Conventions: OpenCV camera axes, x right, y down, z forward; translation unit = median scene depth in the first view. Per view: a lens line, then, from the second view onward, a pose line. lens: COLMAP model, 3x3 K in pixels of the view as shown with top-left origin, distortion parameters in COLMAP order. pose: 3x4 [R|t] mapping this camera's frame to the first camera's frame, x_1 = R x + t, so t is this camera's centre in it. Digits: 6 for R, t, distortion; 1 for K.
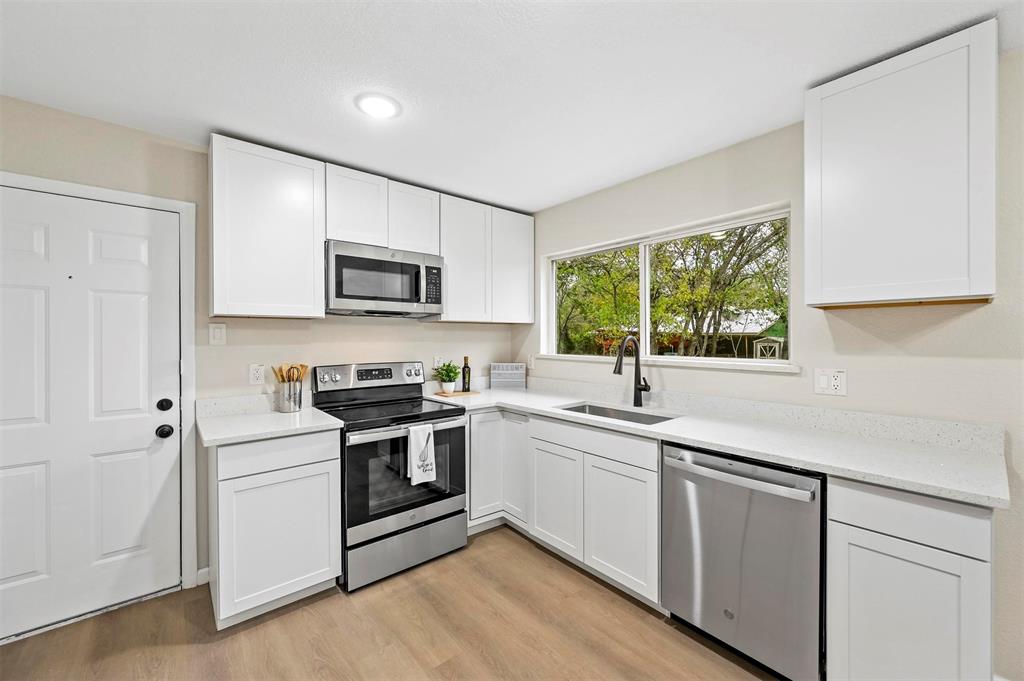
lens RADIAL K [[406.3, 0, 514.4], [0, 406.3, 340.2], [0, 0, 1]] dist [-0.003538, -0.000080]
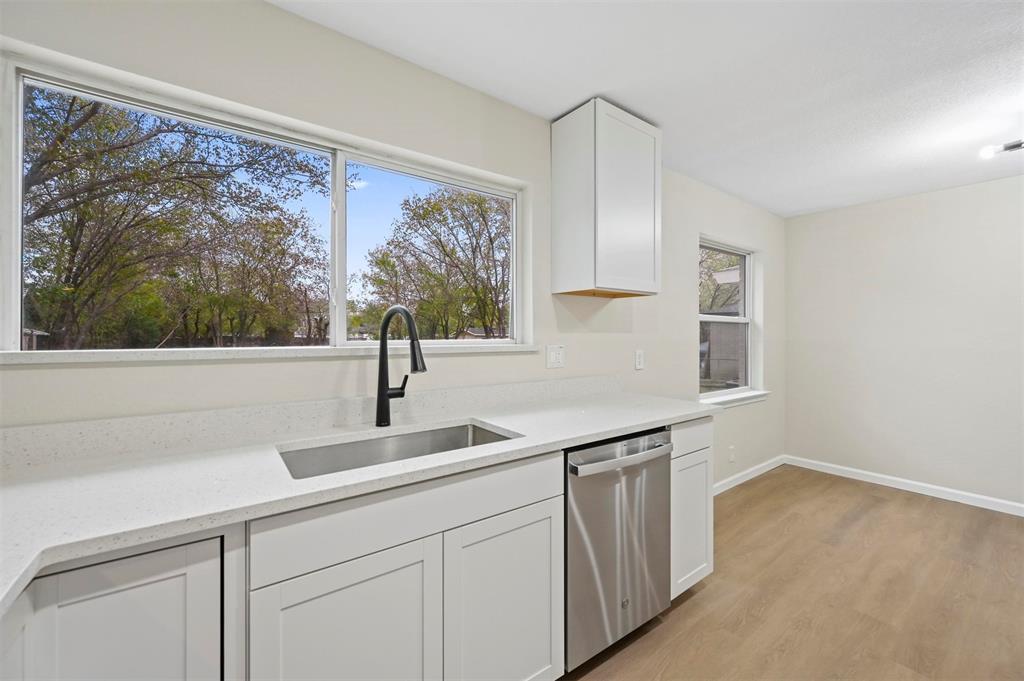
lens RADIAL K [[406.3, 0, 515.2], [0, 406.3, 332.9], [0, 0, 1]] dist [-0.003538, -0.000080]
pose [[0.059789, -0.000151, 0.998211, -0.308520], [0.000876, 1.000000, 0.000099, 0.028548], [-0.998211, 0.000868, 0.059789, 0.845574]]
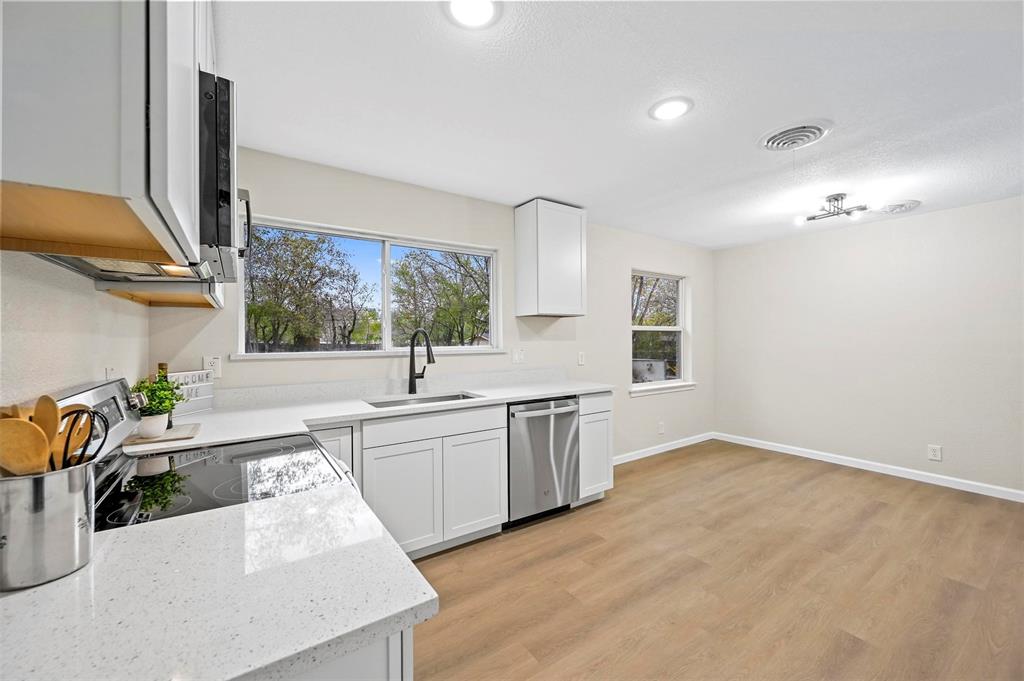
lens RADIAL K [[406.3, 0, 518.3], [0, 406.3, 336.9], [0, 0, 1]] dist [-0.003538, -0.000080]
pose [[0.094227, 0.000219, 0.995551, -0.835517], [0.009607, 0.999953, -0.001129, 0.014954], [-0.995504, 0.009671, 0.094220, 0.670458]]
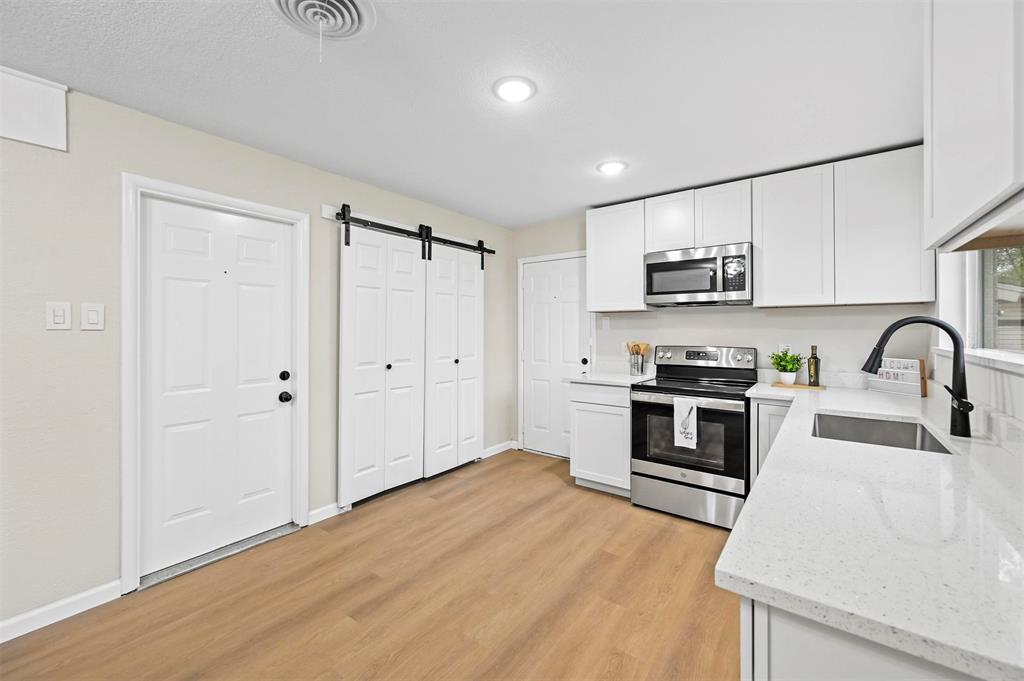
lens RADIAL K [[406.3, 0, 509.7], [0, 406.3, 331.0], [0, 0, 1]] dist [-0.003538, -0.000080]
pose [[0.210010, 0.009691, -0.977651, 0.809051], [-0.004747, 0.999949, 0.008892, 0.006399], [0.977688, 0.002773, 0.210045, 0.256568]]
